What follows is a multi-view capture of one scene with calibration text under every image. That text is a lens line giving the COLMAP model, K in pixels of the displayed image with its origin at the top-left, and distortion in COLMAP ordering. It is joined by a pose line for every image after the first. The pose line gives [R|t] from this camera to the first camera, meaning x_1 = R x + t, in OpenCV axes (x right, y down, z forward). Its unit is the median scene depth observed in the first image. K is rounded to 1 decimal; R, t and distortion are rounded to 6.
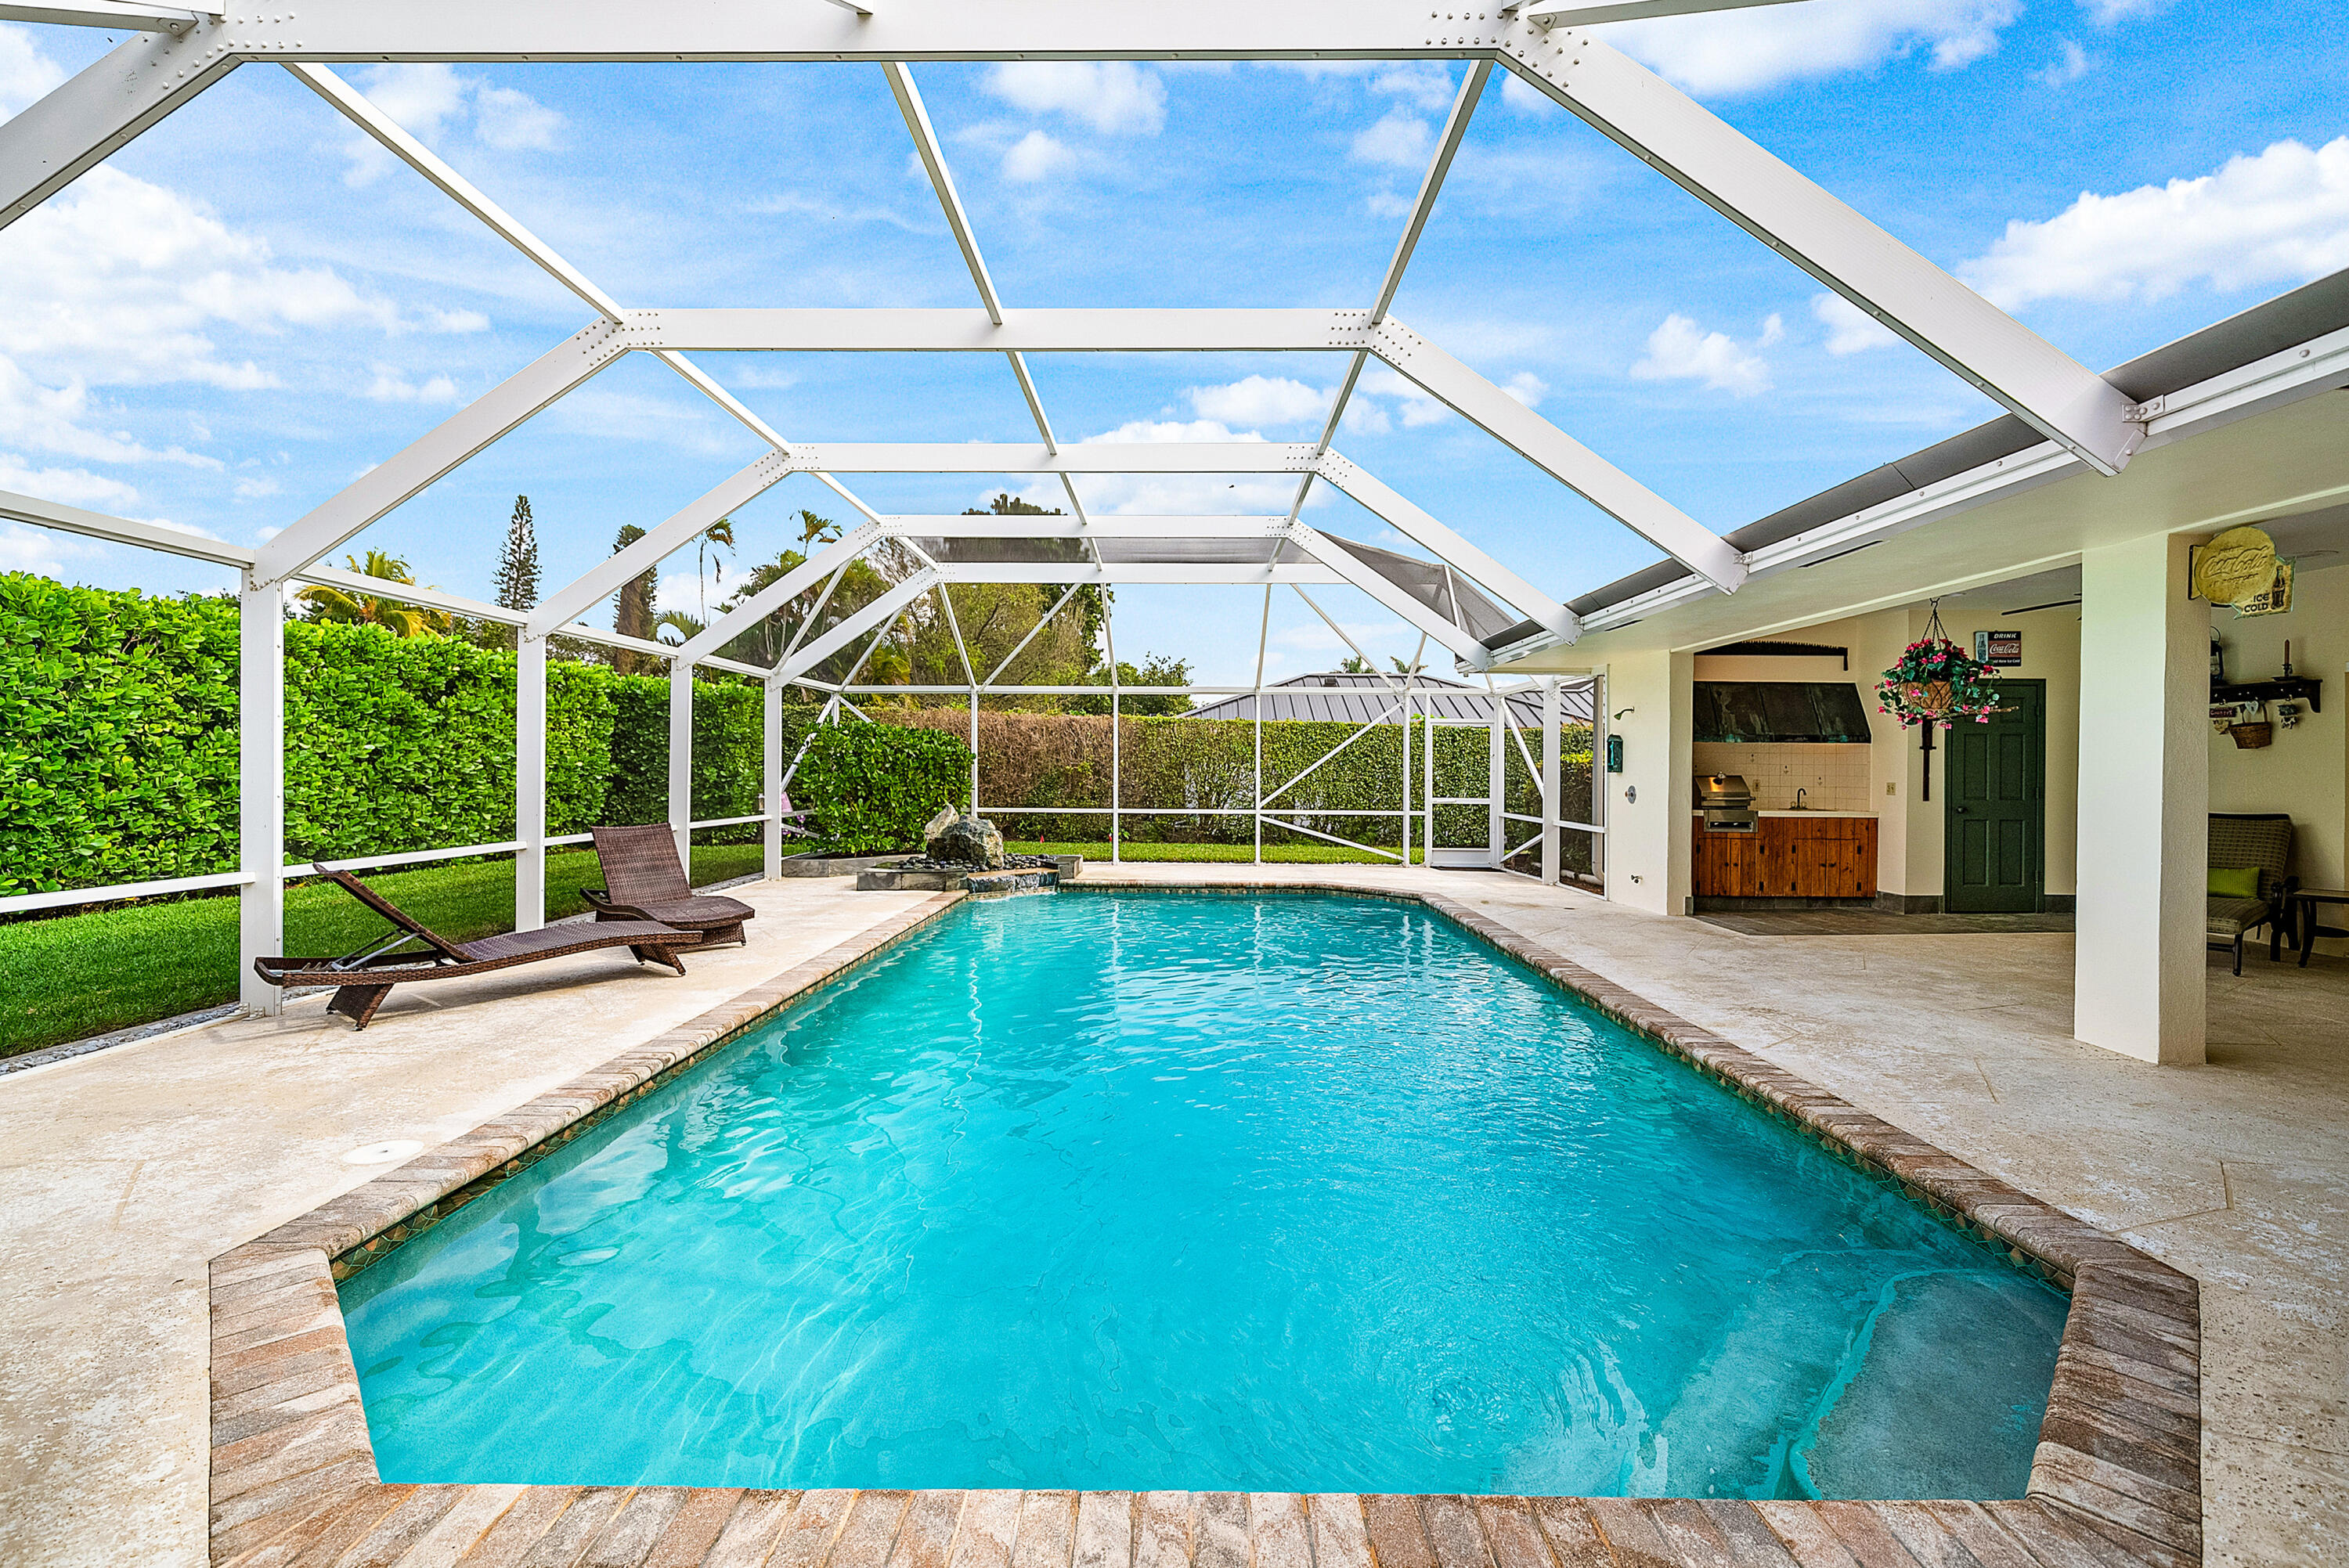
lens RADIAL K [[989.6, 0, 1188.5], [0, 989.6, 763.0], [0, 0, 1]] dist [-0.001174, -0.000079]
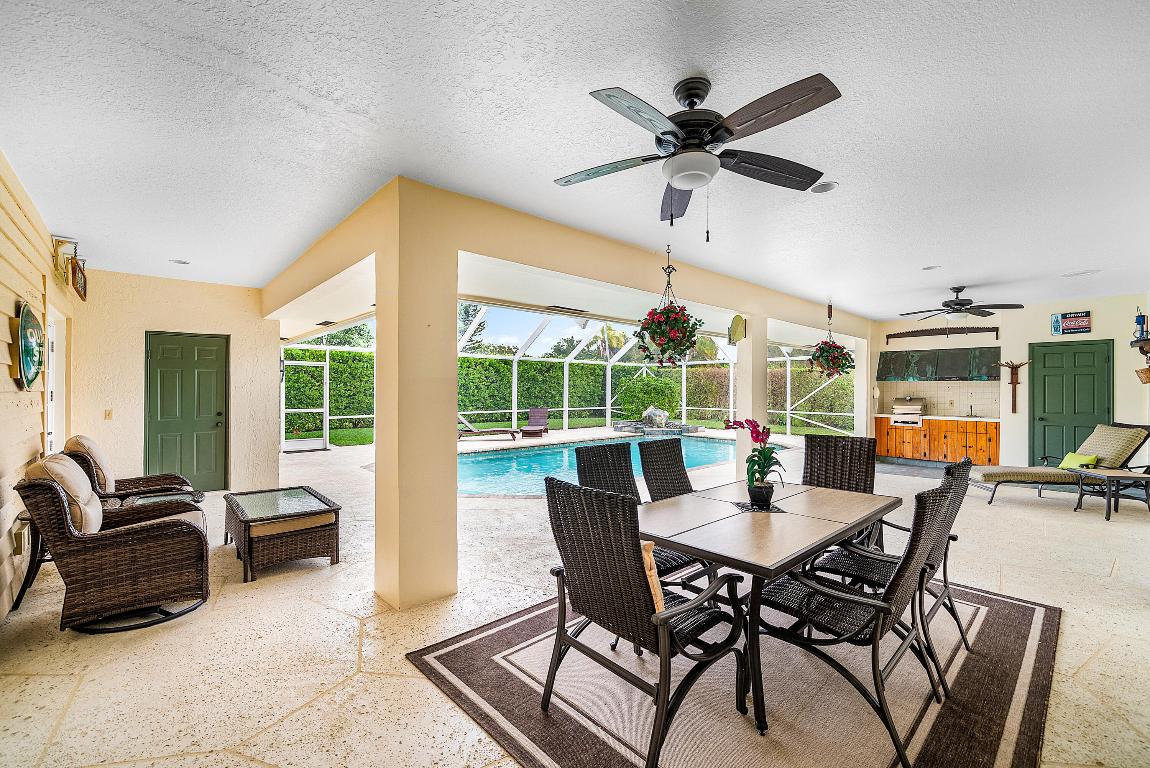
lens RADIAL K [[478.1, 0, 578.0], [0, 478.1, 385.4], [0, 0, 1]] dist [-0.002222, -0.000311]
pose [[0.677482, -0.008509, -0.735490, 0.794844], [0.003561, 0.999959, -0.008288, -0.006611], [0.735531, 0.002995, 0.677485, -0.138325]]
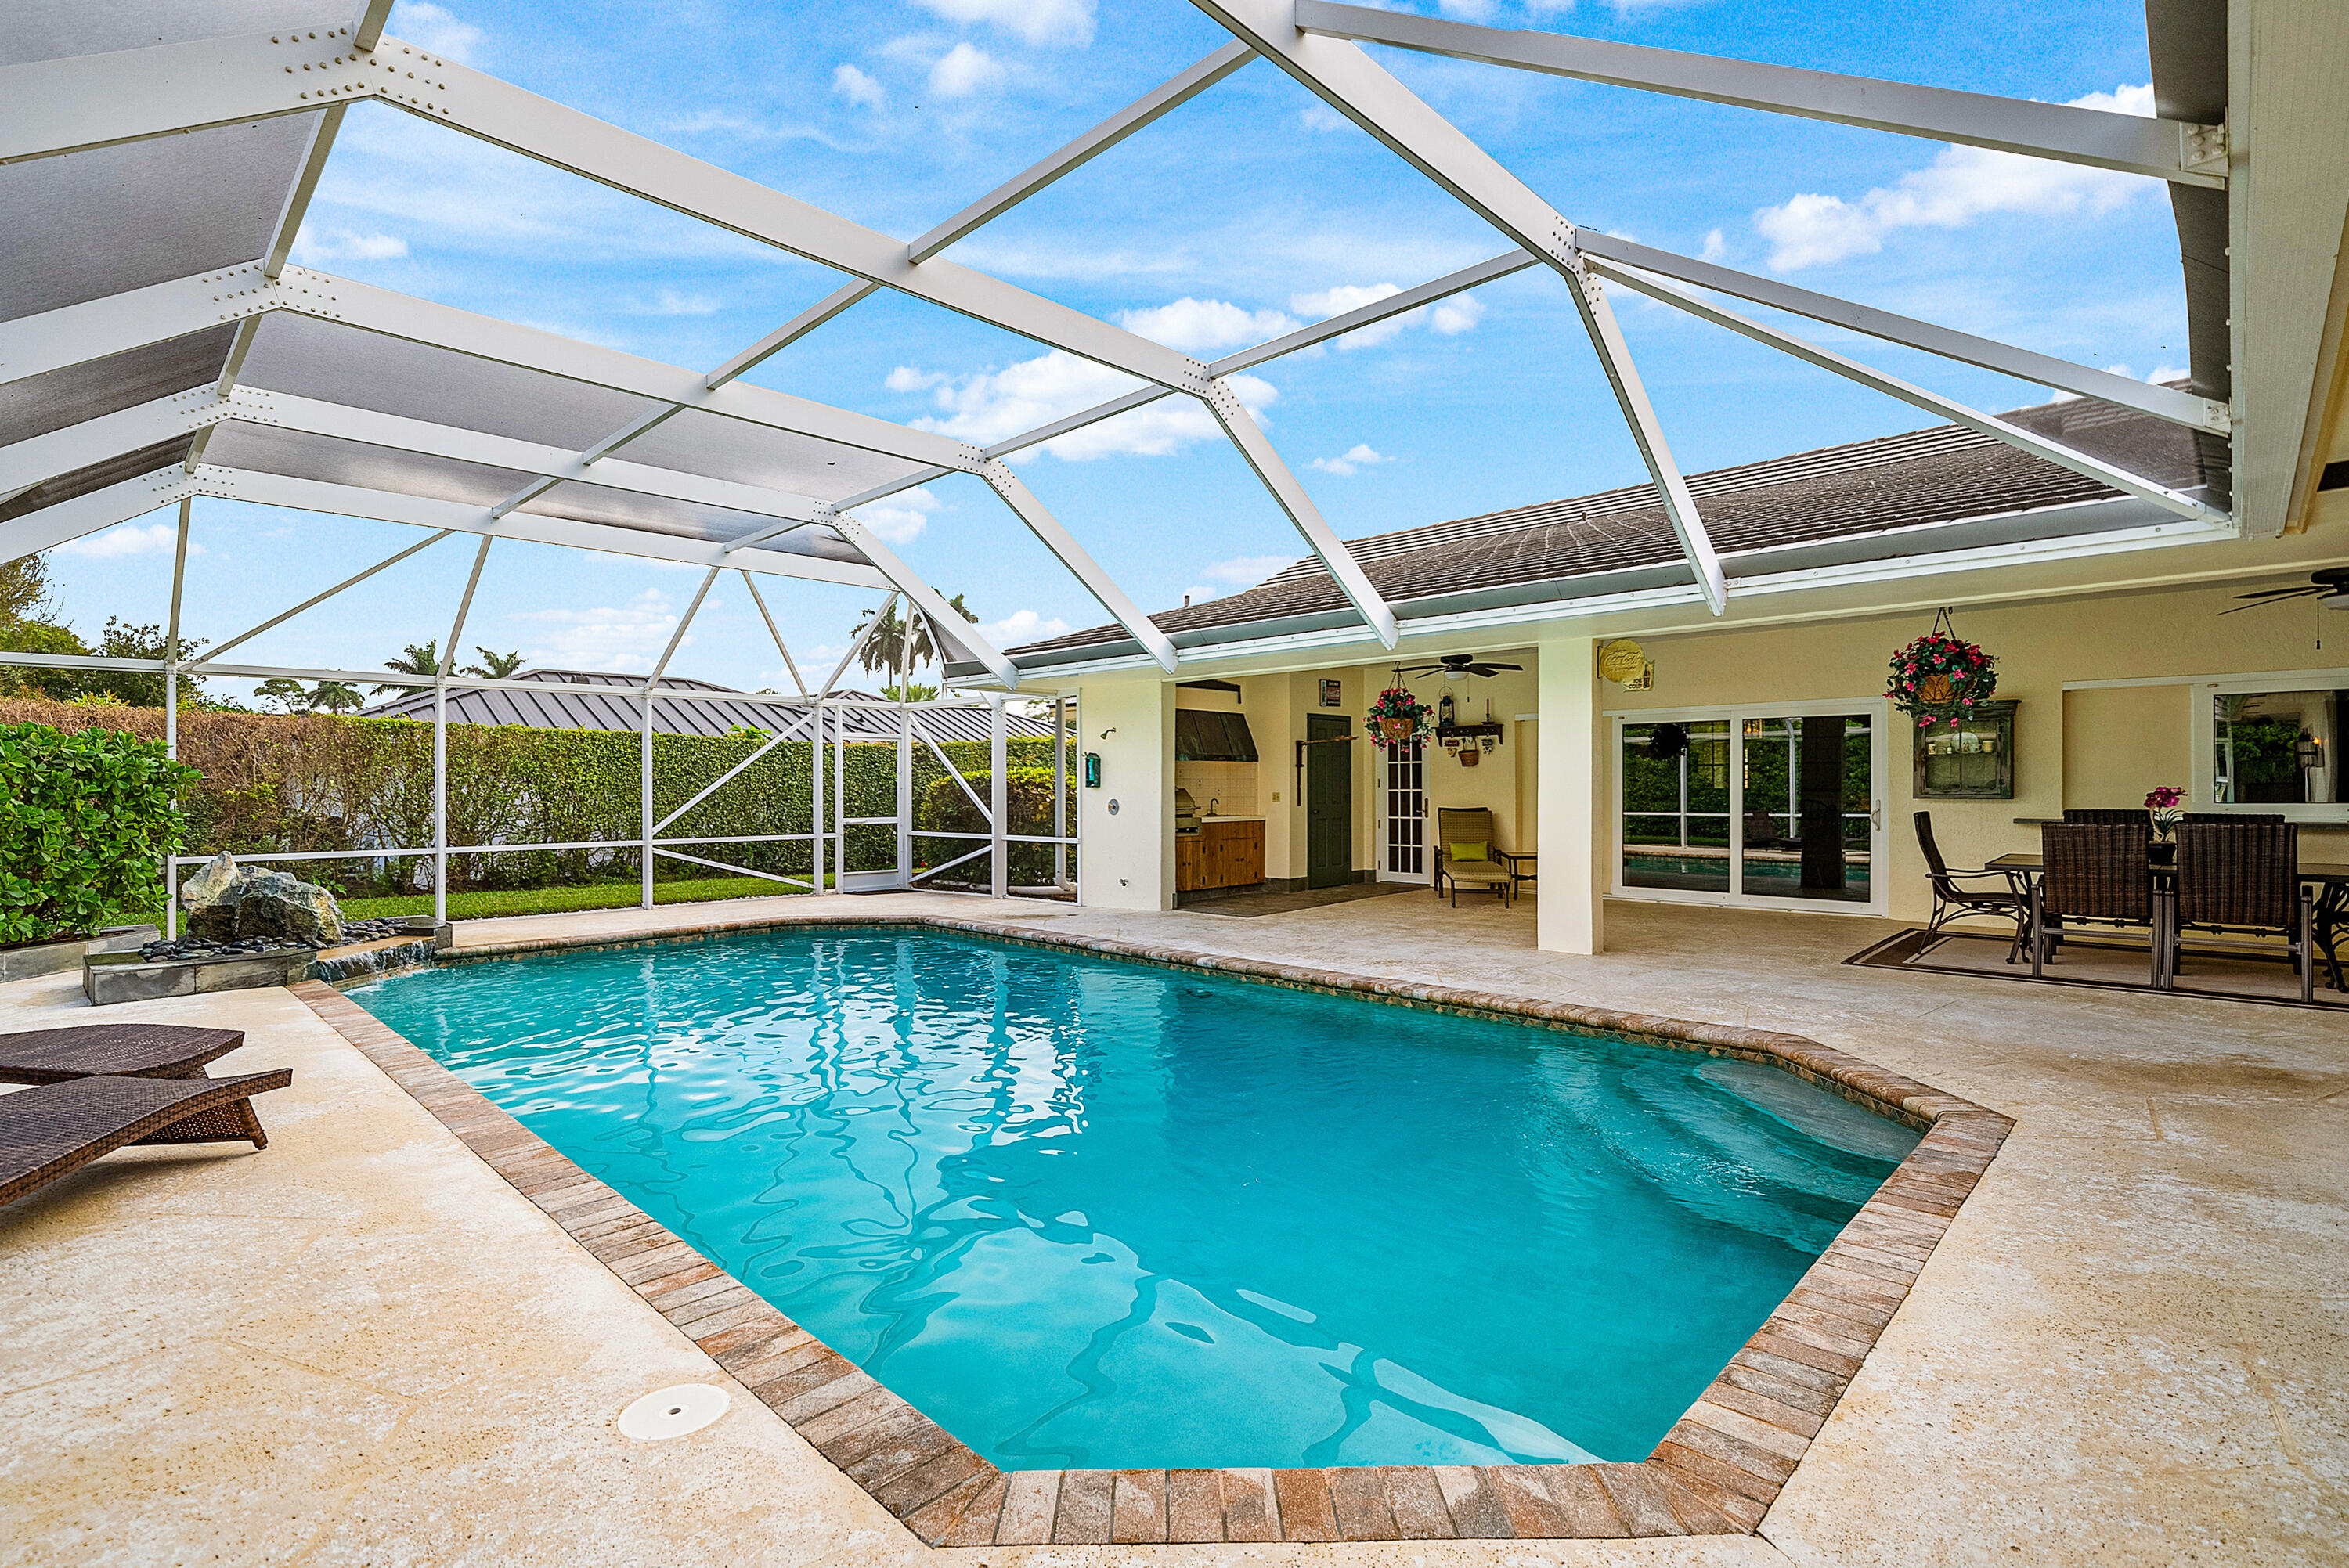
lens RADIAL K [[1085.2, 0, 1174.5], [0, 1085.2, 784.0], [0, 0, 1]] dist [0.002588, 0.000578]
pose [[0.693707, -0.009383, 0.720196, -0.384700], [0.007573, 0.999955, 0.005734, -0.000278], [-0.720218, 0.001477, 0.693747, 0.107576]]
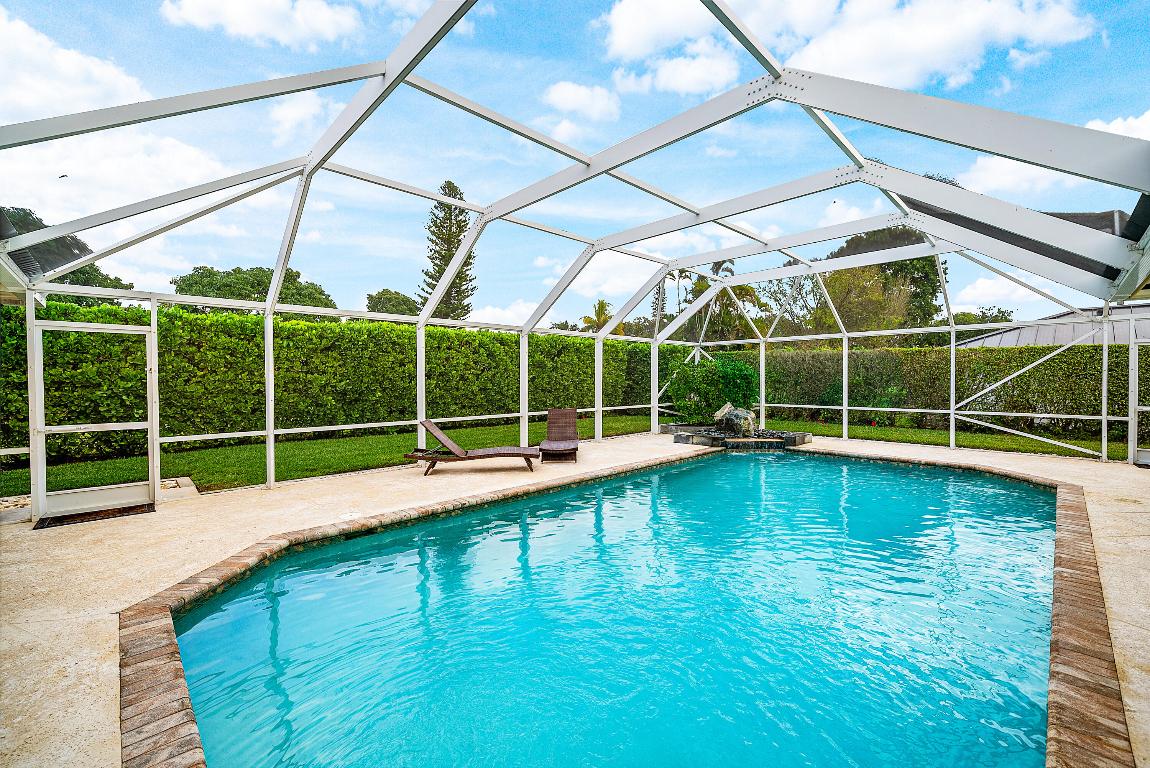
lens RADIAL K [[478.1, 0, 578.0], [0, 478.1, 385.4], [0, 0, 1]] dist [-0.002222, -0.000311]
pose [[0.700686, 0.000200, -0.713470, 0.262896], [0.012203, 0.999850, 0.012265, -0.006268], [0.713365, -0.017300, 0.700579, 0.173444]]
